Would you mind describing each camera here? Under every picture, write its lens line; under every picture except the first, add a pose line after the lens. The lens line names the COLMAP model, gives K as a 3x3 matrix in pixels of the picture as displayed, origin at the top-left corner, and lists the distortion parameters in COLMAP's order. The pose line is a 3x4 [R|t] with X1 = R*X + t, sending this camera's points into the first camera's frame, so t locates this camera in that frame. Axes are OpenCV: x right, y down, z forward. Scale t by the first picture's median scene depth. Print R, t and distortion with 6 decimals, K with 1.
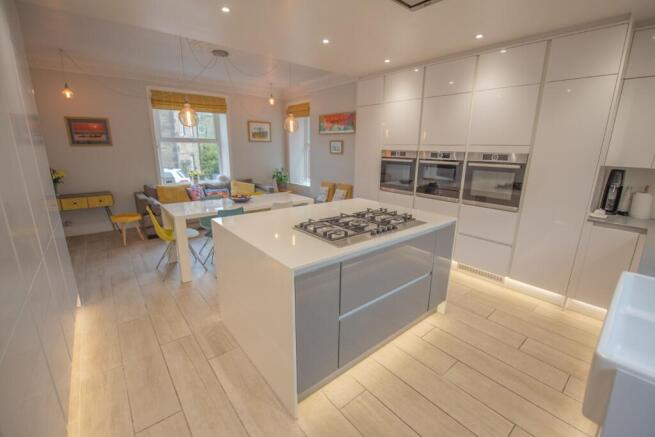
lens RADIAL K [[268.5, 0, 331.0], [0, 268.5, 218.9], [0, 0, 1]] dist [-0.025364, 0.000682]
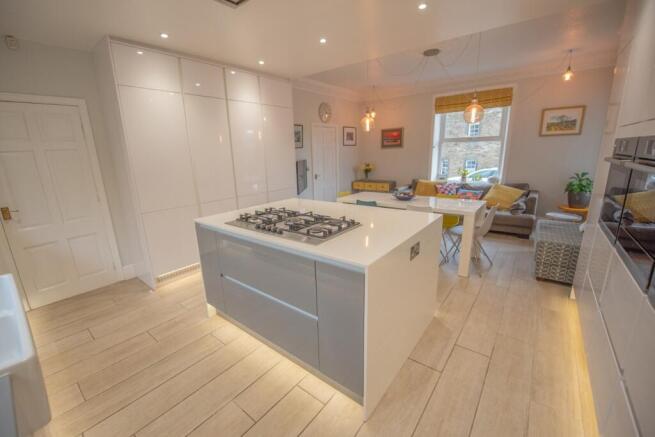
lens RADIAL K [[268.5, 0, 332.1], [0, 268.5, 218.0], [0, 0, 1]] dist [-0.025364, 0.000682]
pose [[0.229894, 0.209619, -0.950373, 0.444775], [-0.211357, 0.963975, 0.161492, -0.077780], [0.949988, 0.163741, 0.265916, 0.360137]]
